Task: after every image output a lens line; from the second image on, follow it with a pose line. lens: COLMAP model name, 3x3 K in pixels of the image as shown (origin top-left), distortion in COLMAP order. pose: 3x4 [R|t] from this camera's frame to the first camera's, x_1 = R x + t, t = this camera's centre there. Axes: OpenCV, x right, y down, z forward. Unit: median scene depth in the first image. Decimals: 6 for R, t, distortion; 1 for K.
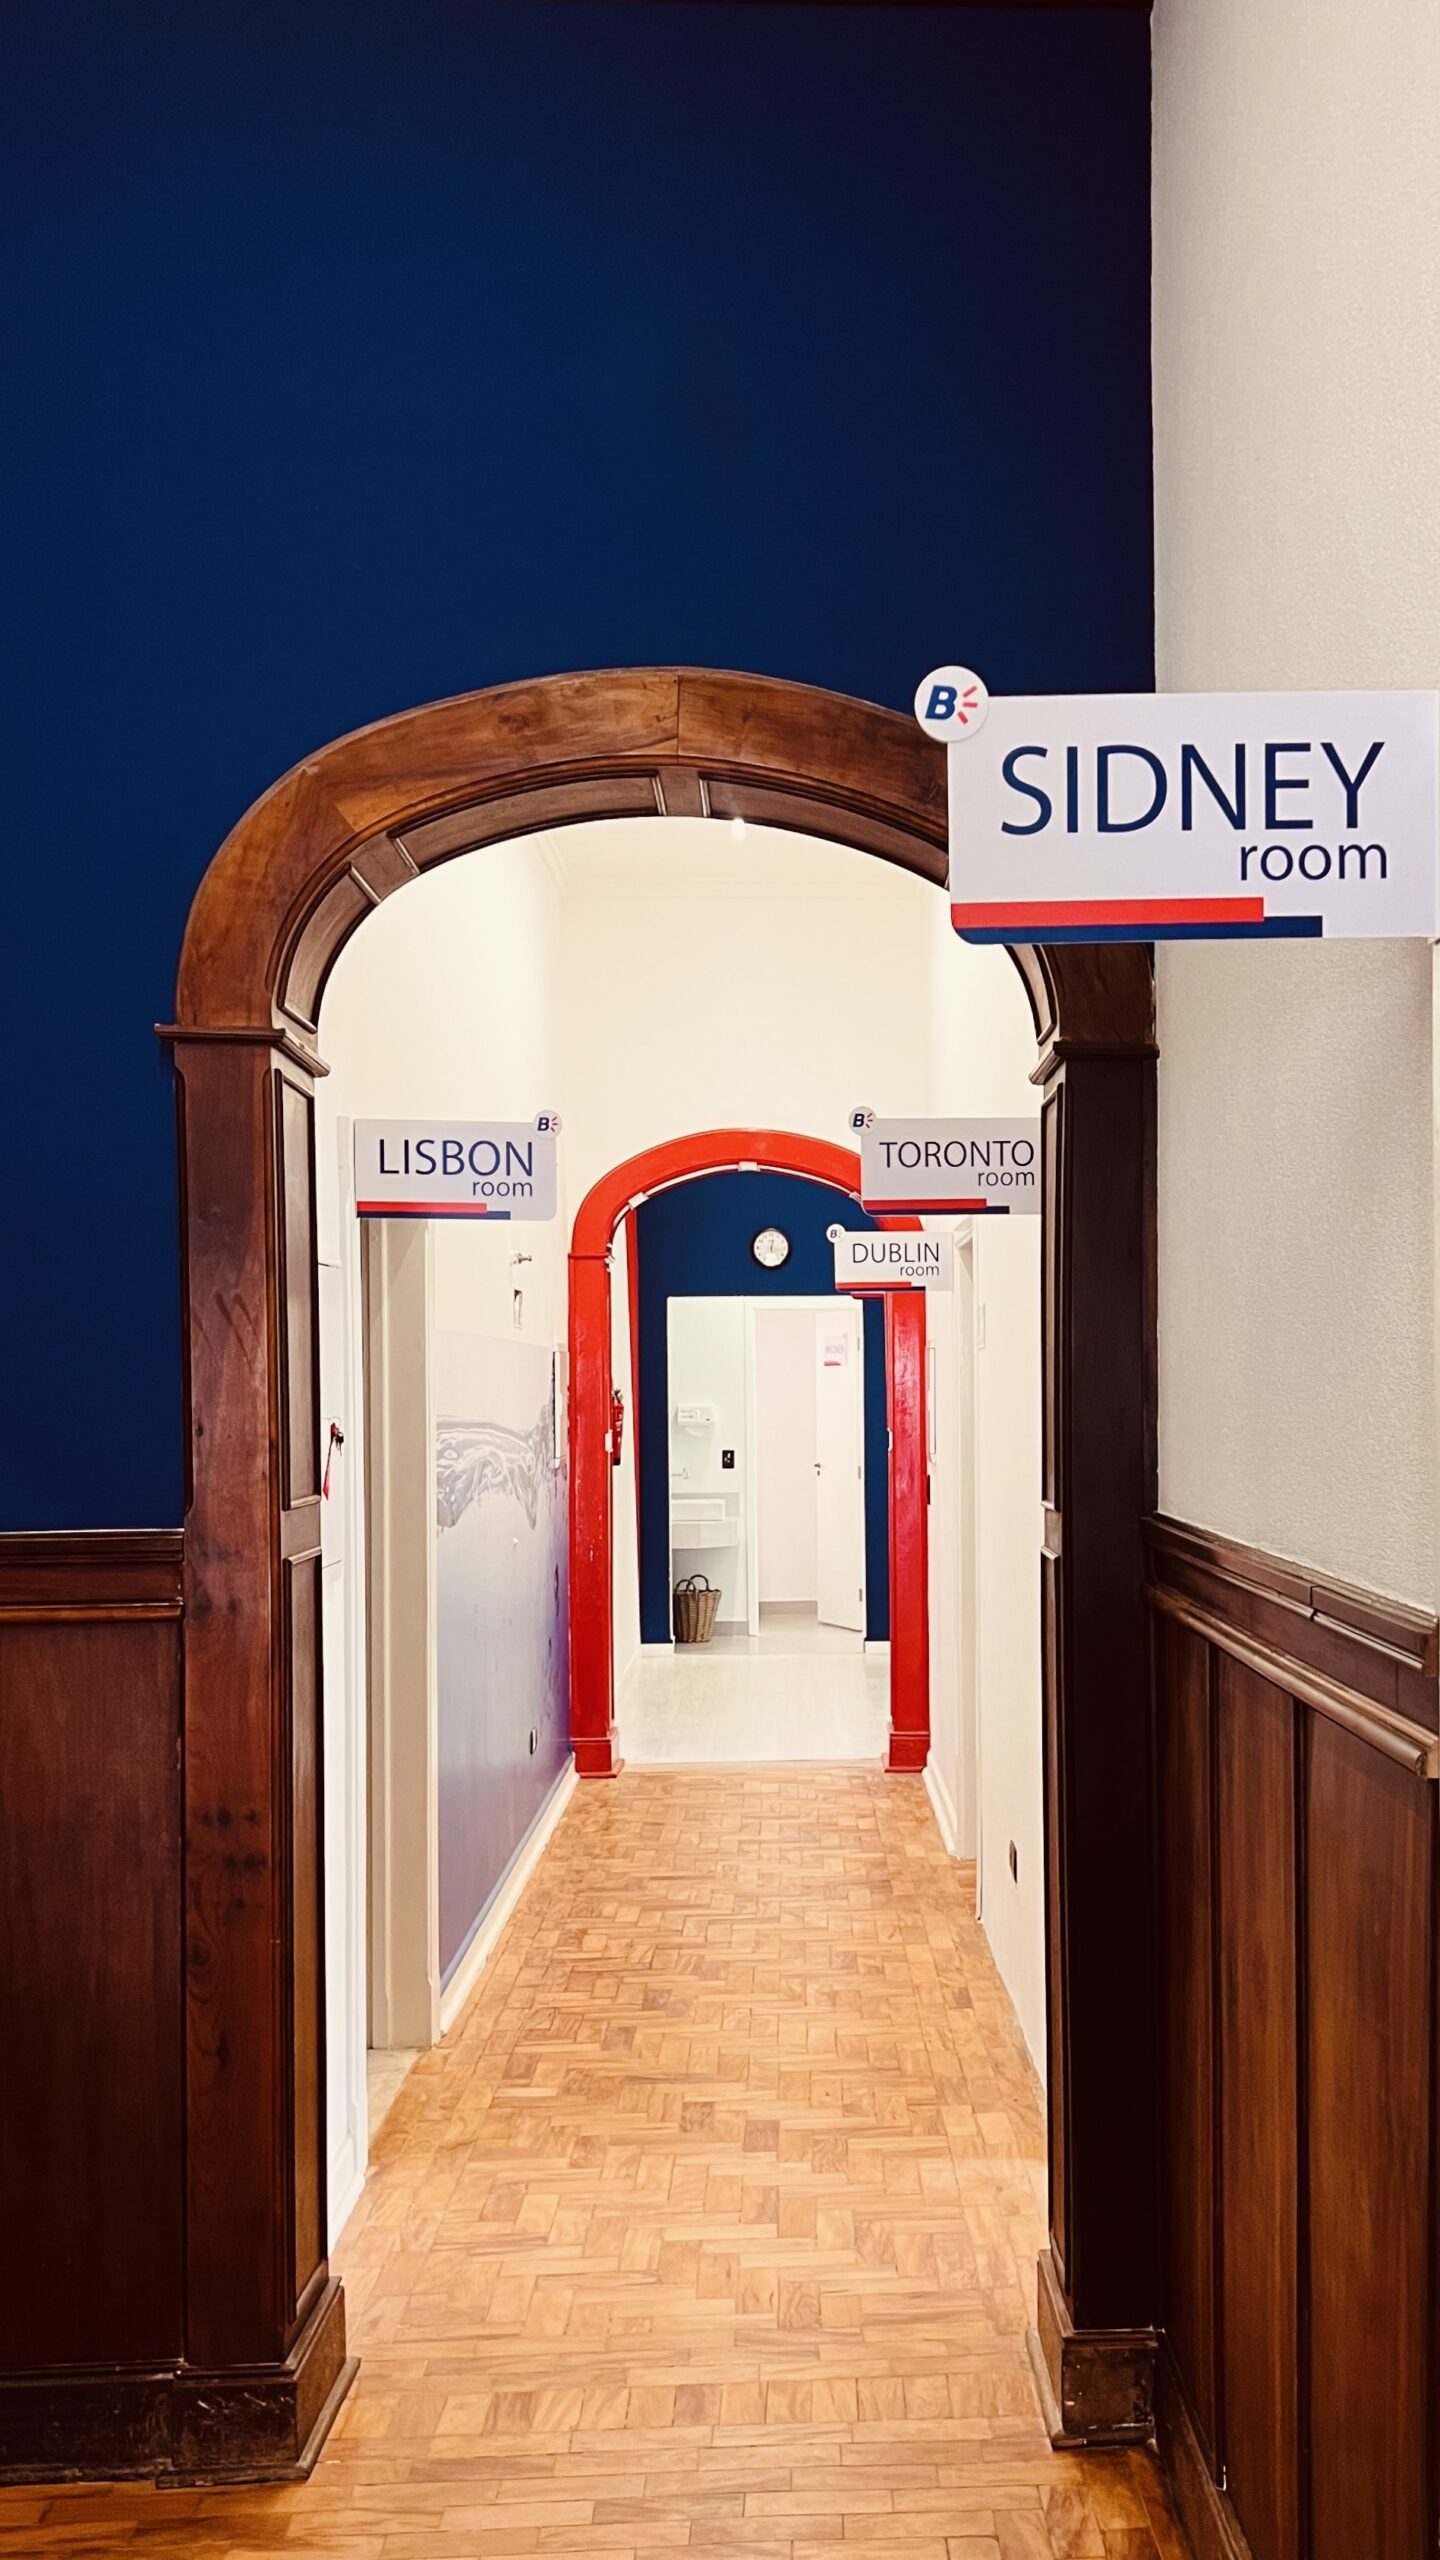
lens RADIAL K [[1914.9, 0, 717.5], [0, 1914.9, 1308.8], [0, 0, 1]] dist [0.149690, -0.204357]
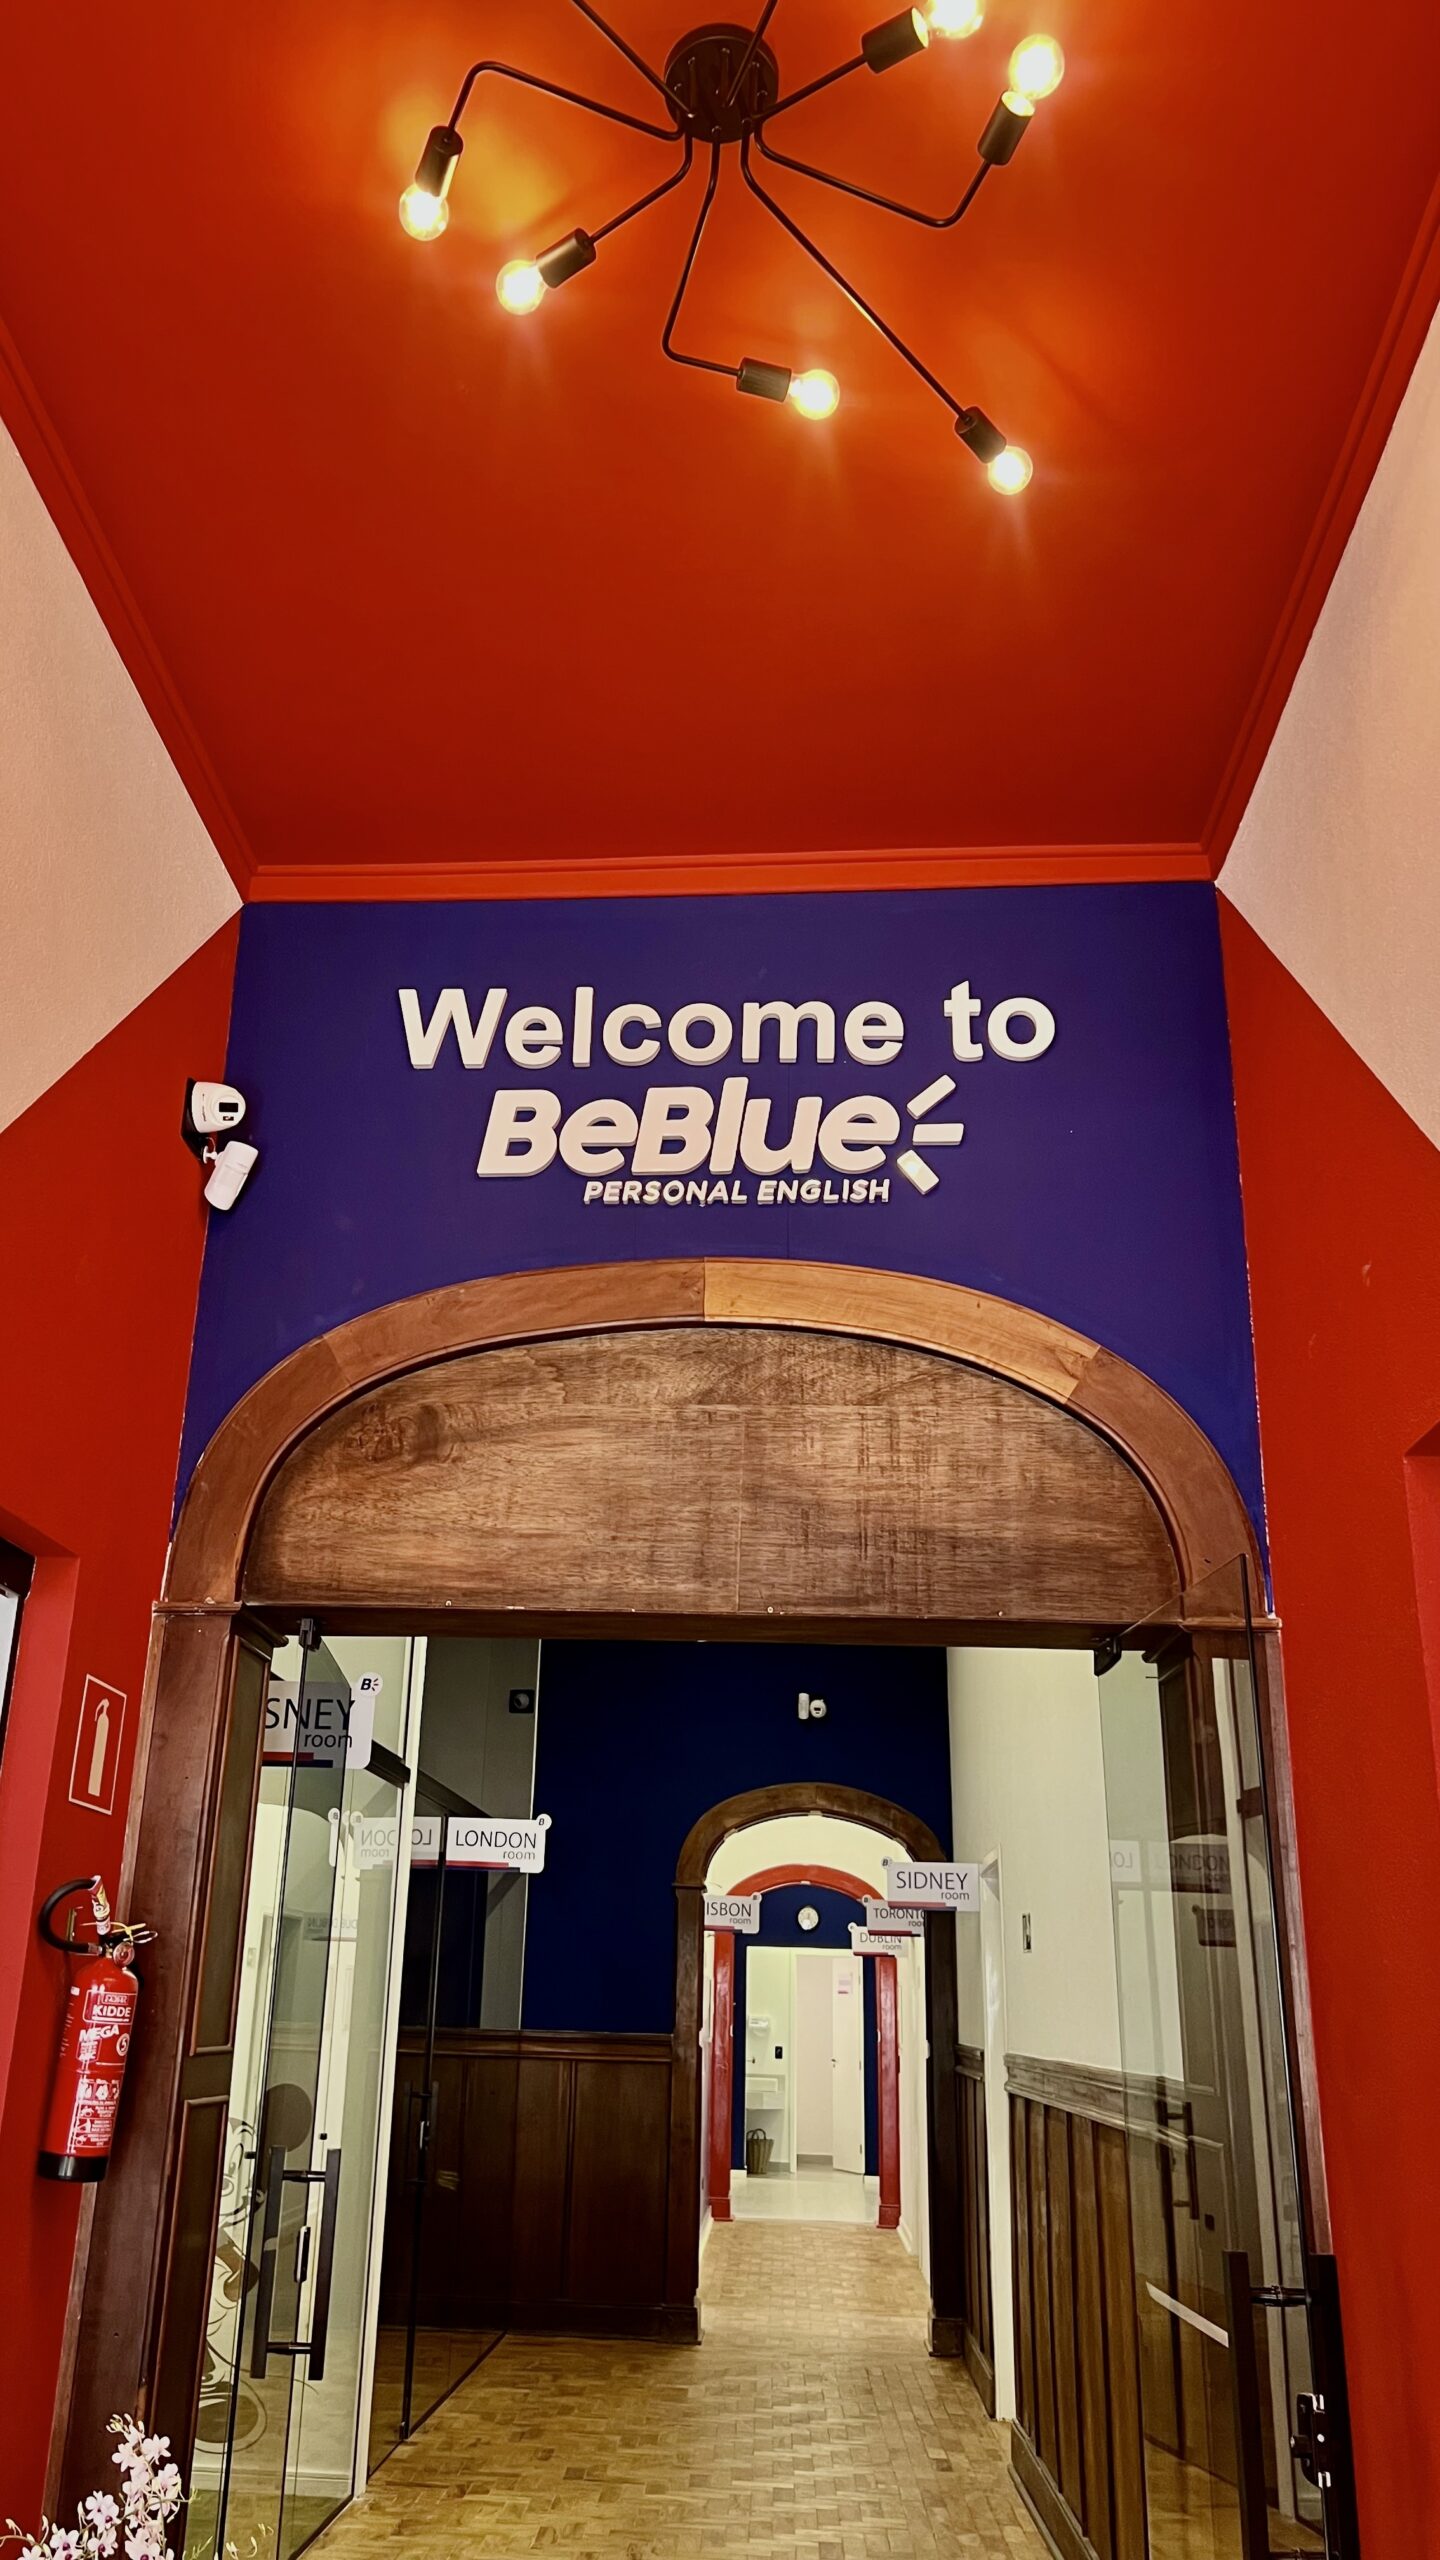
lens RADIAL K [[1874.0, 0, 642.2], [0, 1874.0, 1353.3], [0, 0, 1]] dist [0.131140, -0.197448]
pose [[0.998961, 0.024616, -0.038358, -0.090457], [-0.034662, 0.956796, -0.288686, -0.027535], [0.029594, 0.289715, 0.956655, -1.026631]]
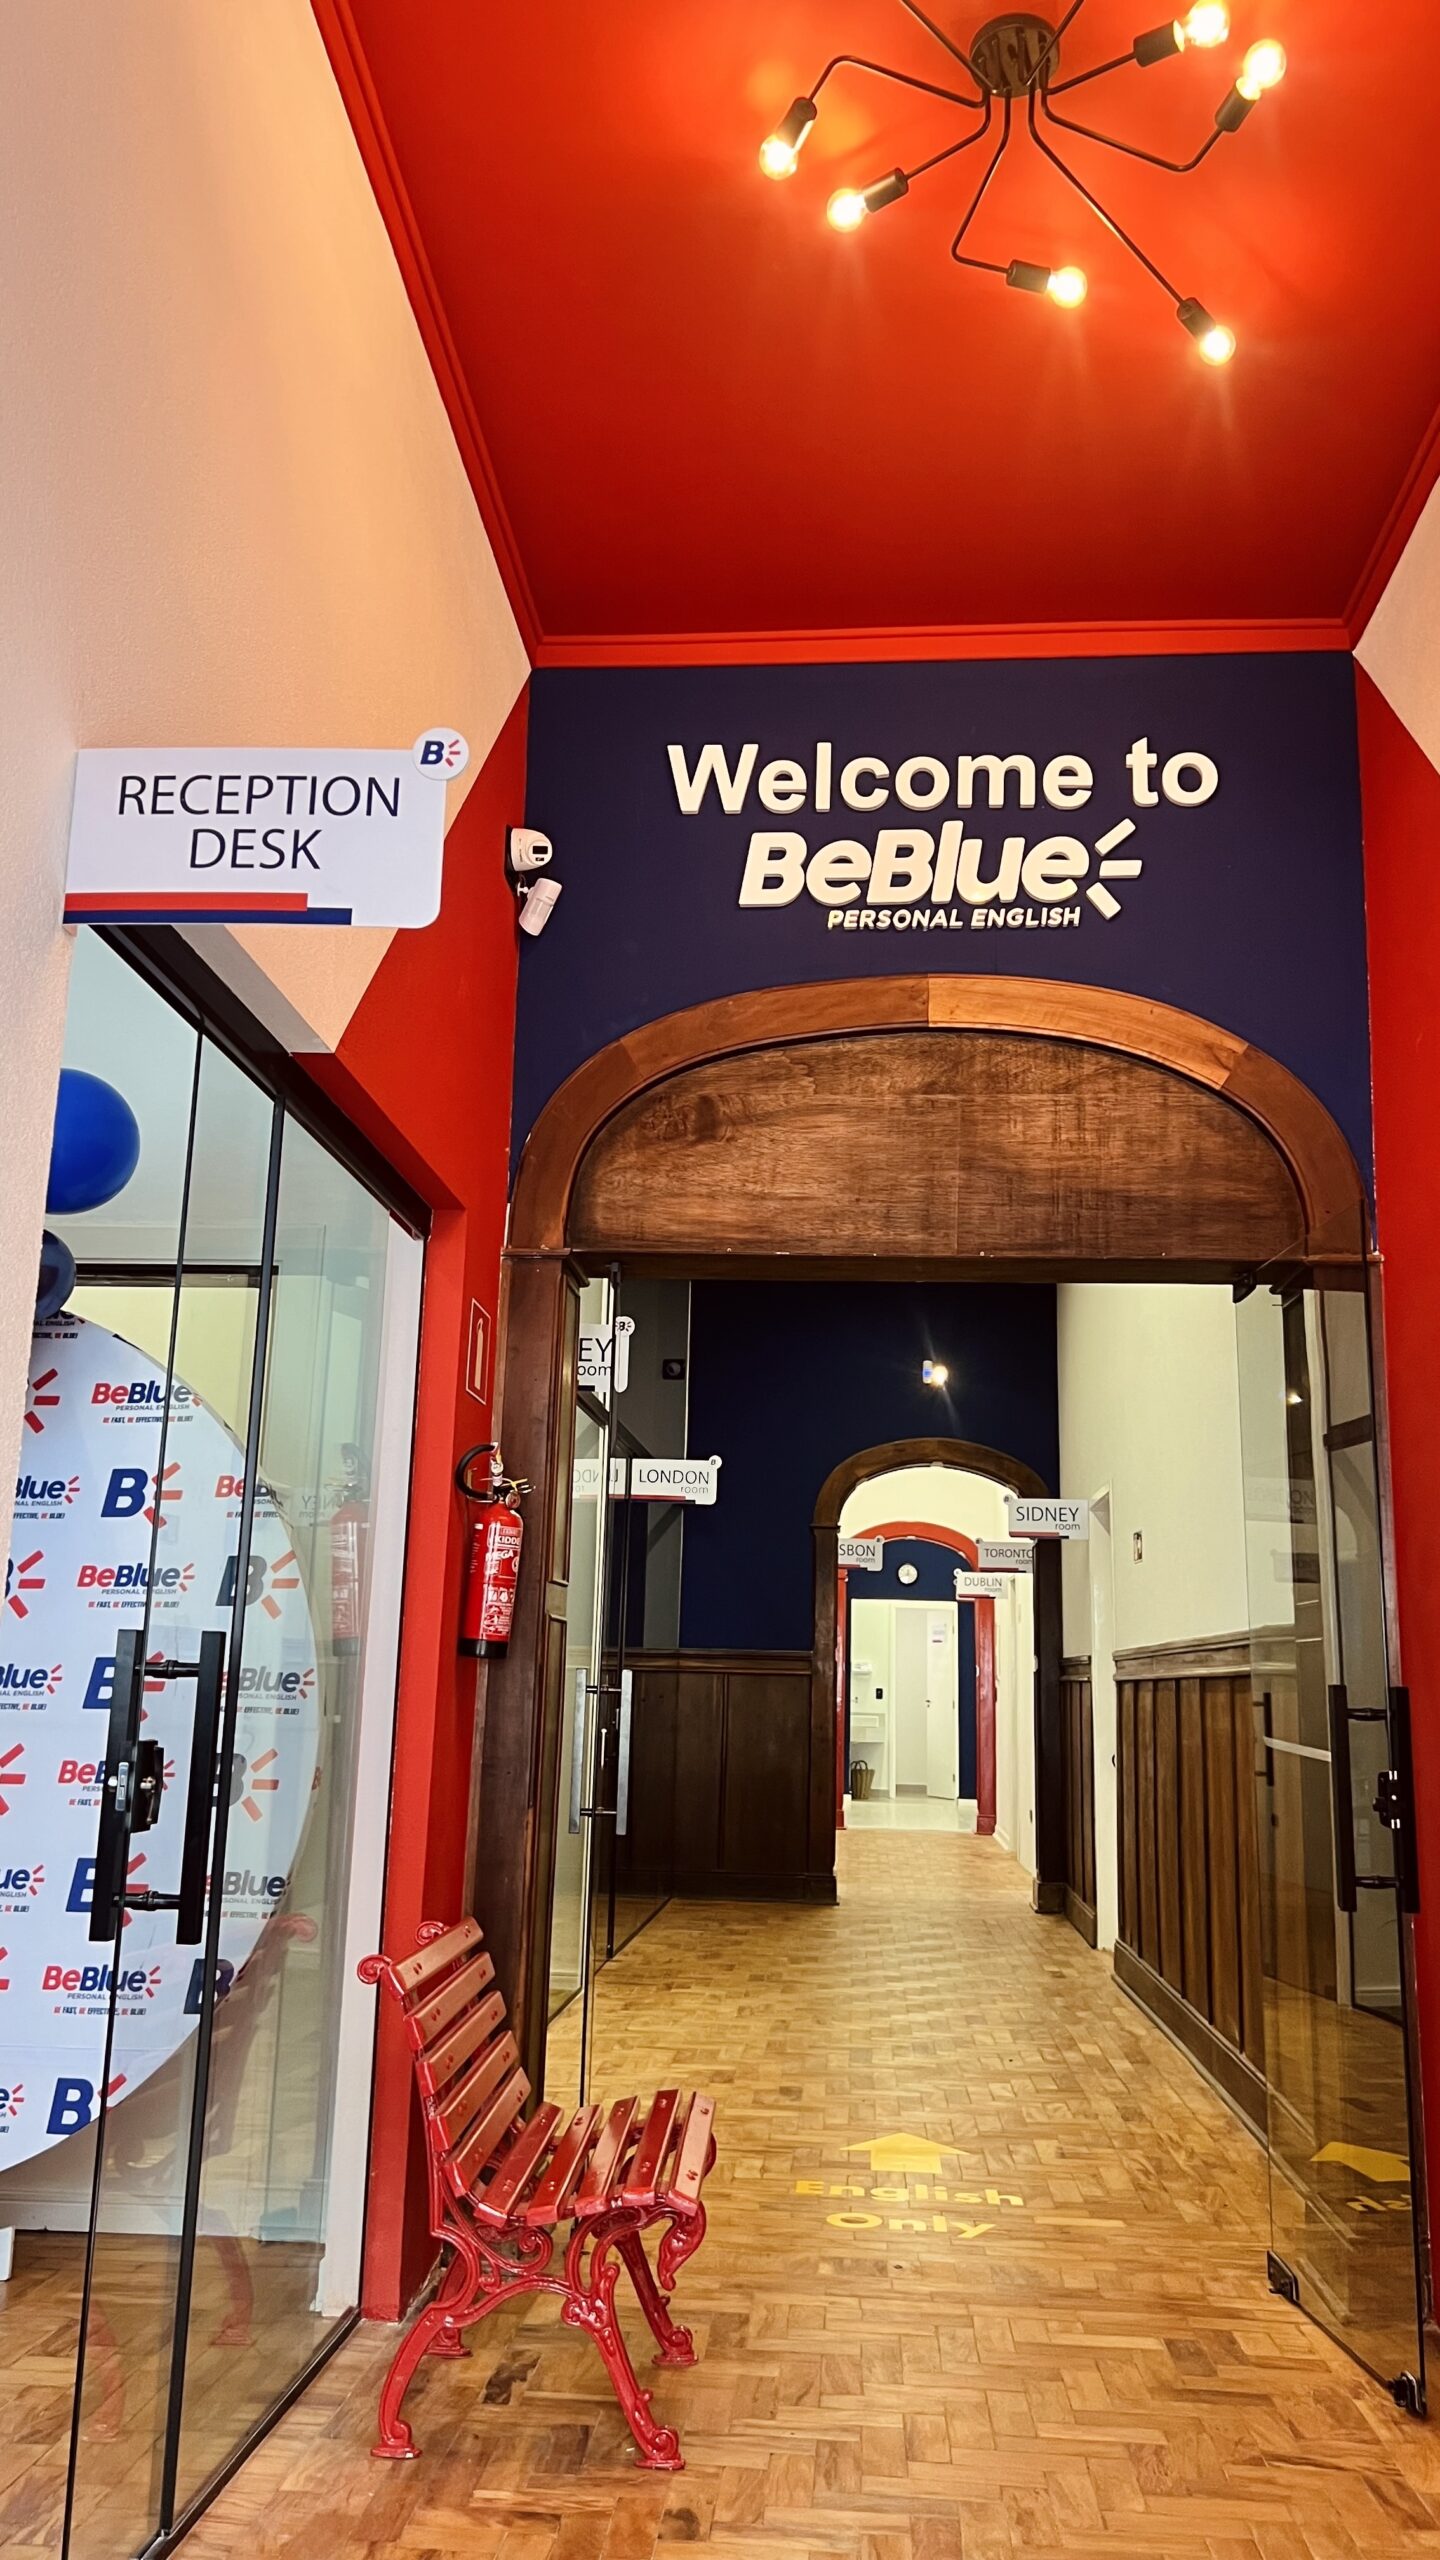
lens RADIAL K [[1914.9, 0, 717.5], [0, 1914.9, 1308.8], [0, 0, 1]] dist [0.149690, -0.204357]
pose [[0.999268, 0.025457, -0.028564, -0.147441], [-0.029652, 0.987048, -0.157660, 0.018606], [0.024180, 0.158392, 0.987080, -1.180664]]
